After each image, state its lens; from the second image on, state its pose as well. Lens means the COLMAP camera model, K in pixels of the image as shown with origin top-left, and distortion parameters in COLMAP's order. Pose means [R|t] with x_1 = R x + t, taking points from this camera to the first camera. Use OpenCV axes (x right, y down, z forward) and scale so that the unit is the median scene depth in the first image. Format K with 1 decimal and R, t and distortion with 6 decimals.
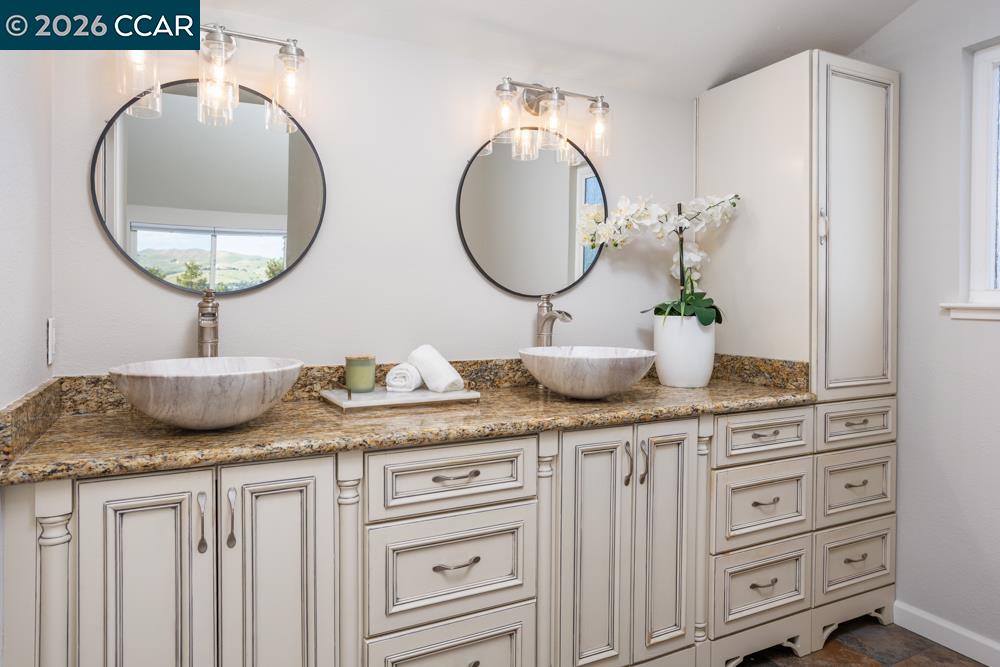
lens RADIAL K [[636.4, 0, 499.8], [0, 636.4, 327.6], [0, 0, 1]] dist [-0.000617, -0.000097]
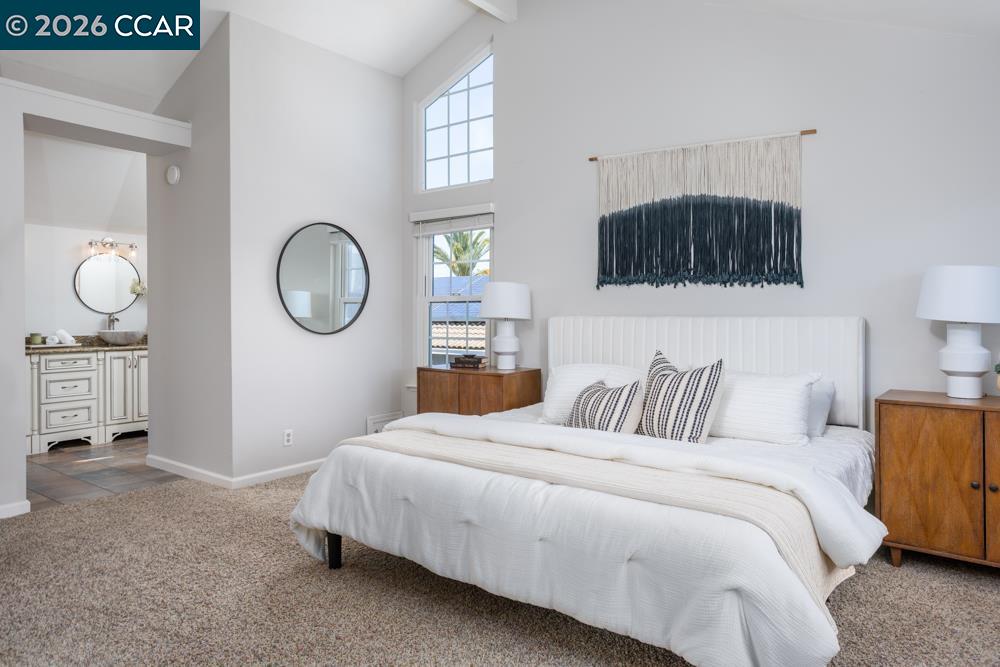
lens RADIAL K [[627.5, 0, 502.6], [0, 627.5, 327.9], [0, 0, 1]] dist [-0.004816, -0.000003]
pose [[0.899665, -0.013213, 0.436381, 0.588946], [0.021428, 0.999674, -0.013908, 0.130542], [-0.436055, 0.021863, 0.899654, -3.247421]]
